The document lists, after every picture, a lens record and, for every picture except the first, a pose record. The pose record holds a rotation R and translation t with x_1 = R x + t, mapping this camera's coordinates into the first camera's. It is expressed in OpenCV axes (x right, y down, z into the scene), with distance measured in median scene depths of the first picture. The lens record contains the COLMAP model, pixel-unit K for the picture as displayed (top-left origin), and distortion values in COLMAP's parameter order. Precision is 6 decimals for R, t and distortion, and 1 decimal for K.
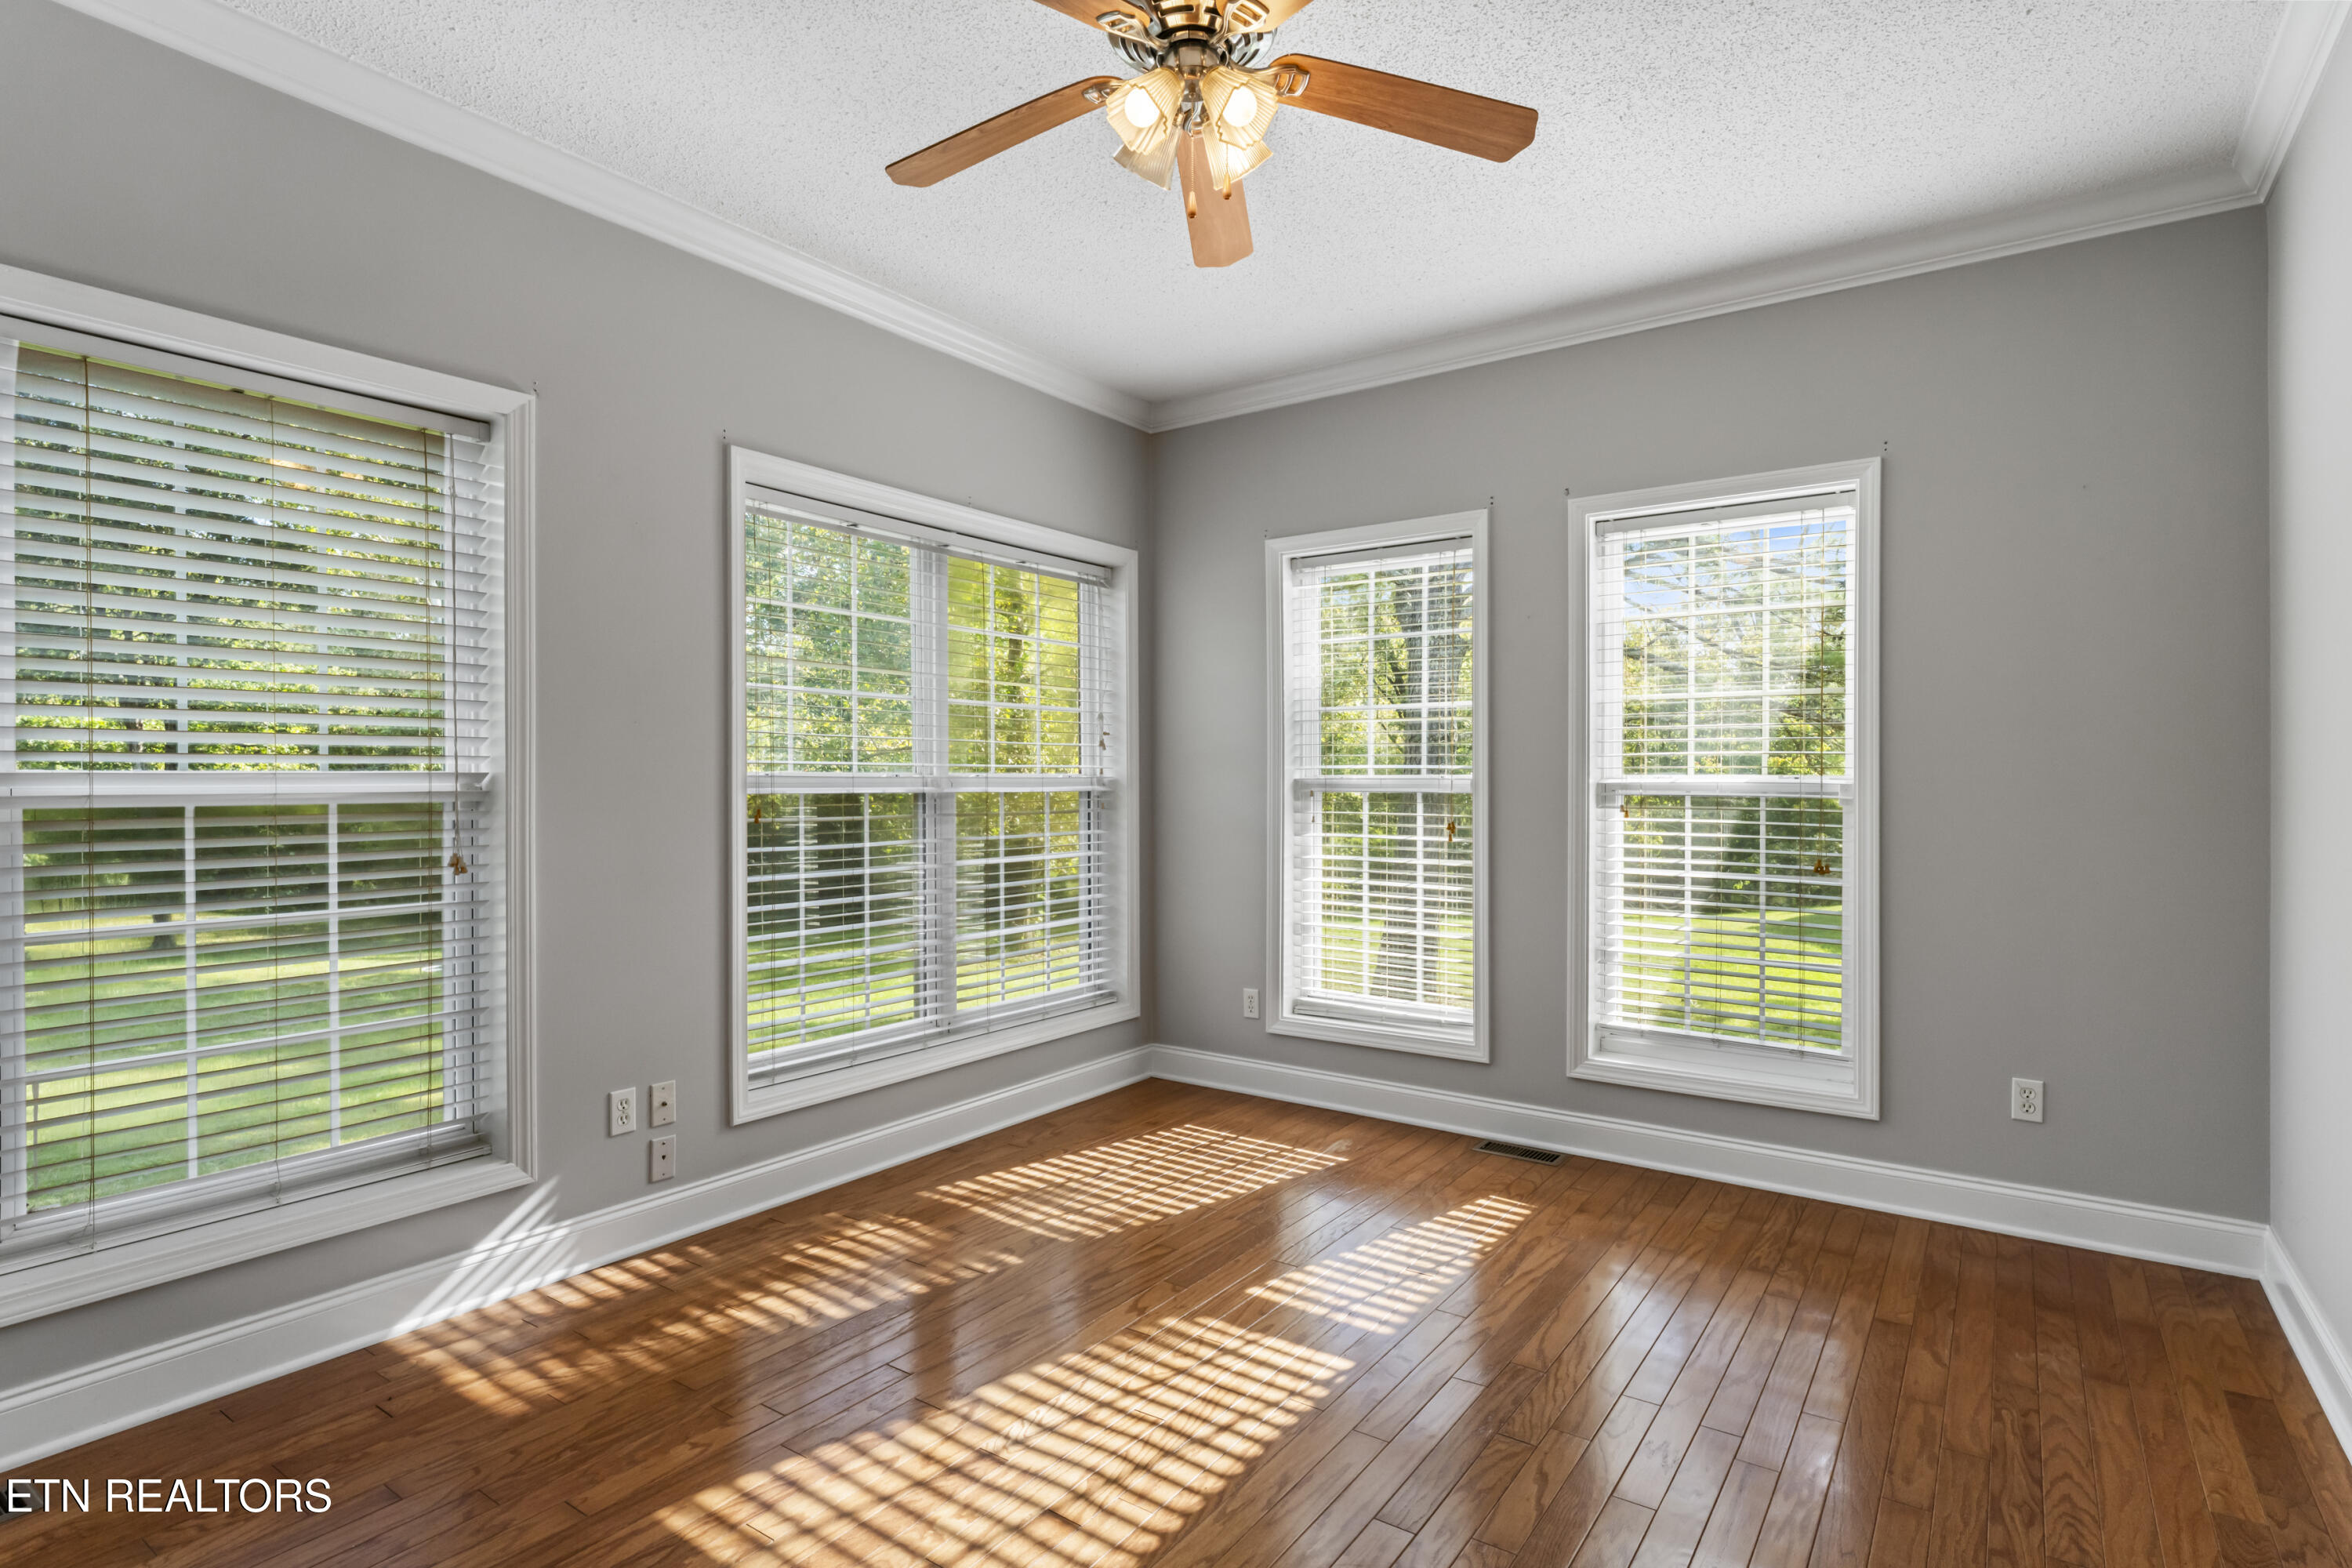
lens RADIAL K [[1197.5, 0, 1154.1], [0, 1197.5, 770.3], [0, 0, 1]] dist [0.000333, -0.000504]
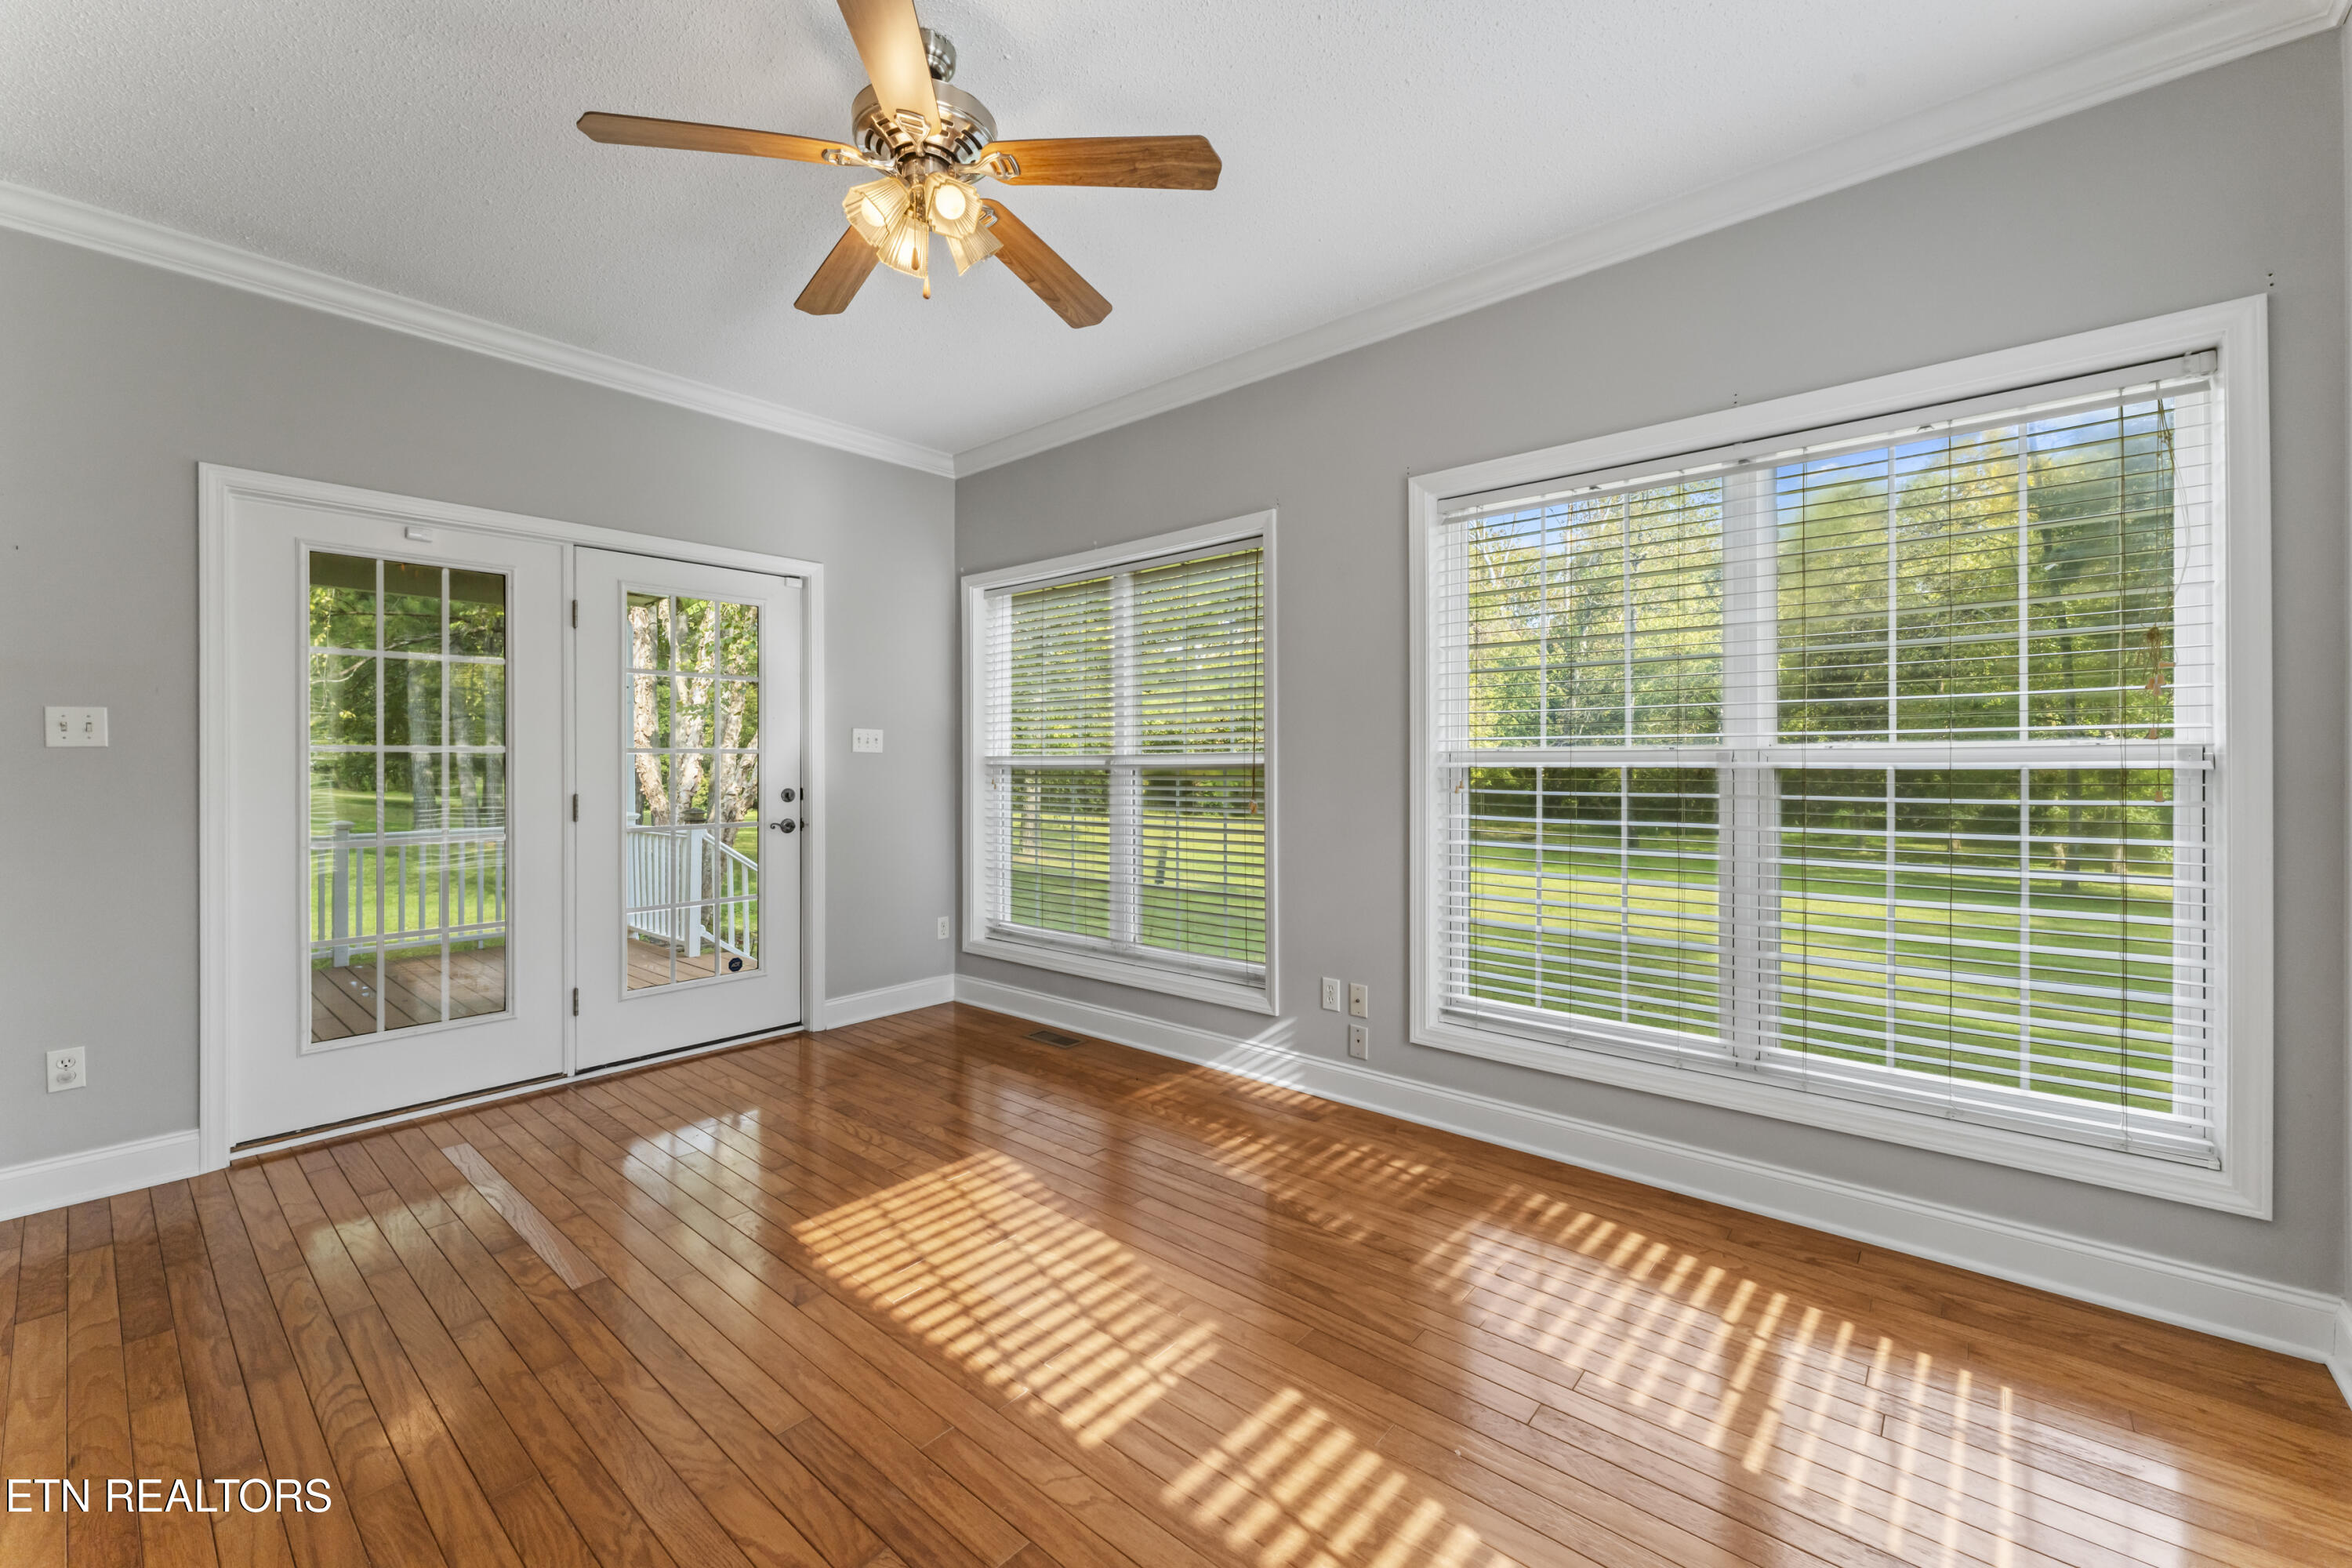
lens RADIAL K [[951.6, 0, 1177.7], [0, 951.6, 768.3], [0, 0, 1]] dist [-0.001366, 0.001066]
pose [[-0.088711, 0.008118, -0.996024, 0.756891], [0.015058, 0.999863, 0.006808, 0.013051], [0.995944, -0.014394, -0.088821, 1.039609]]
